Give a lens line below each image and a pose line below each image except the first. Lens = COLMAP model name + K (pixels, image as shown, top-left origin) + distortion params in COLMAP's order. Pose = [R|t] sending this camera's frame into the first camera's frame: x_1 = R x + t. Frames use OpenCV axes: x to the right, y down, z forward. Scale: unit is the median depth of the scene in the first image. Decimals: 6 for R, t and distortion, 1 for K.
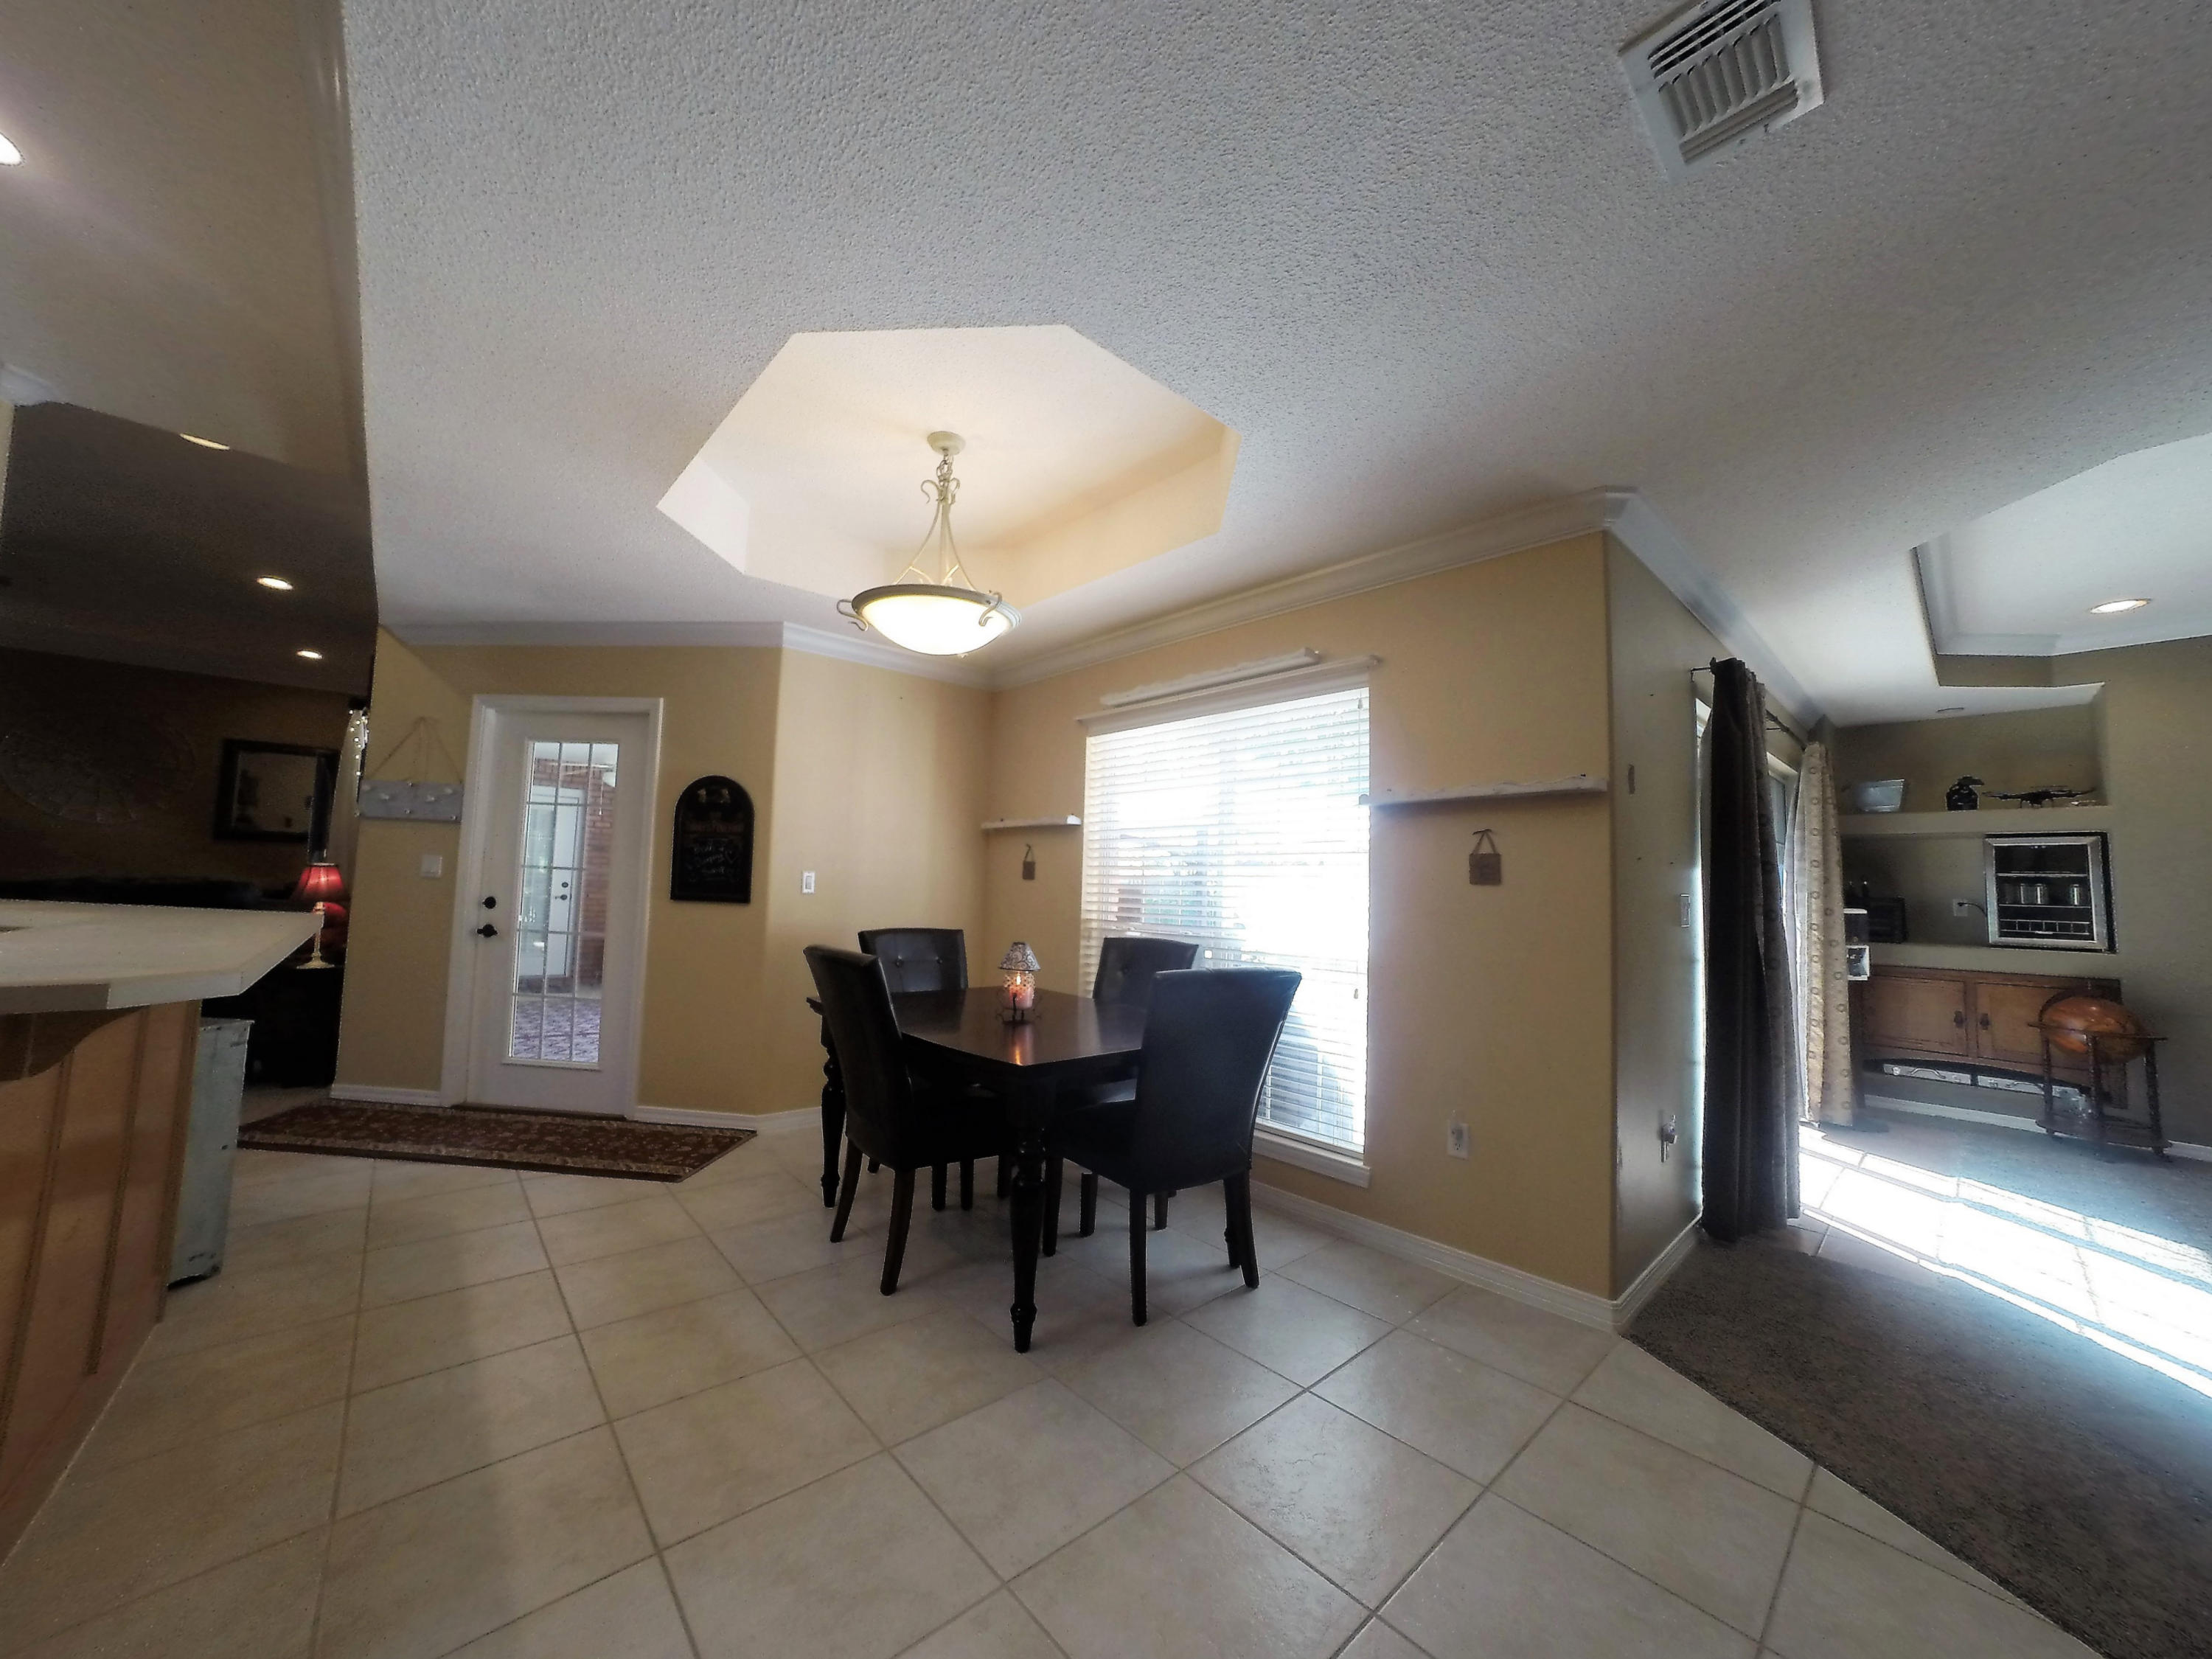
lens RADIAL K [[844.7, 0, 1106.0], [0, 844.7, 829.5], [0, 0, 1]] dist [-0.029377, 0.009510]
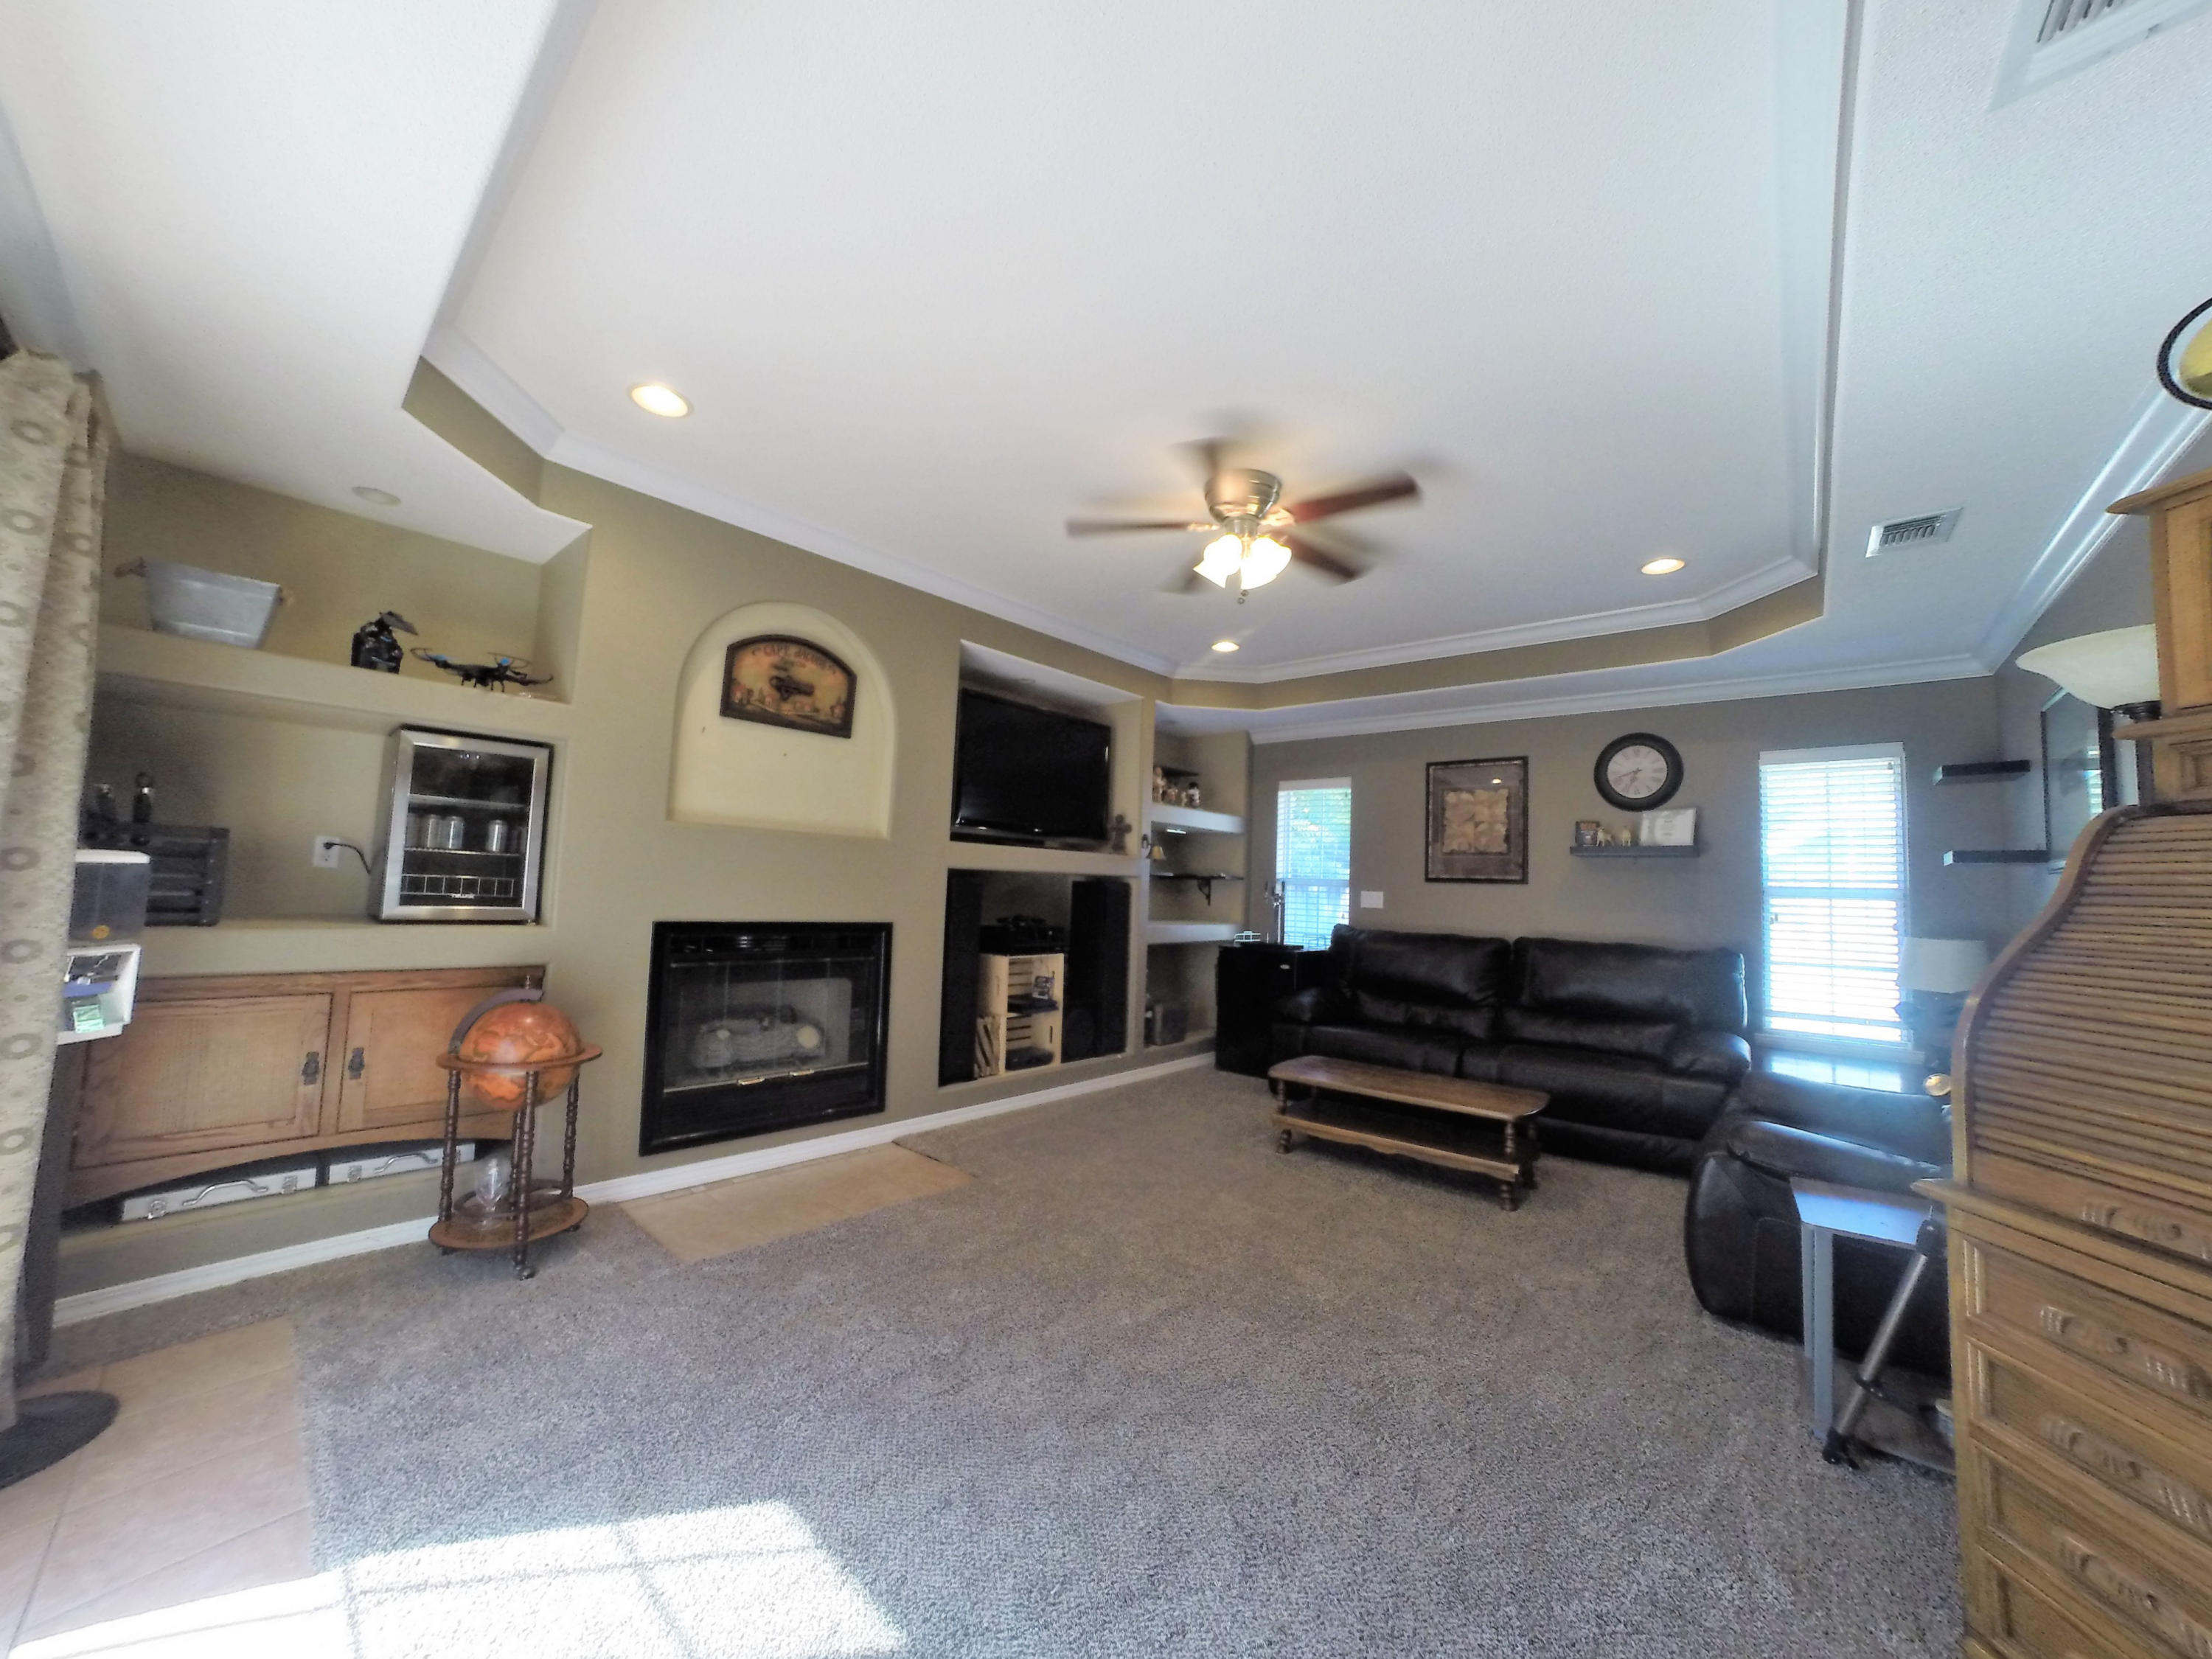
lens RADIAL K [[844.7, 0, 1106.0], [0, 844.7, 829.5], [0, 0, 1]] dist [-0.029377, 0.009510]
pose [[-0.043897, 0.042954, 0.998112, 0.493991], [-0.117180, 0.991958, -0.047843, 0.049502], [-0.992140, -0.119059, -0.038510, 0.552214]]
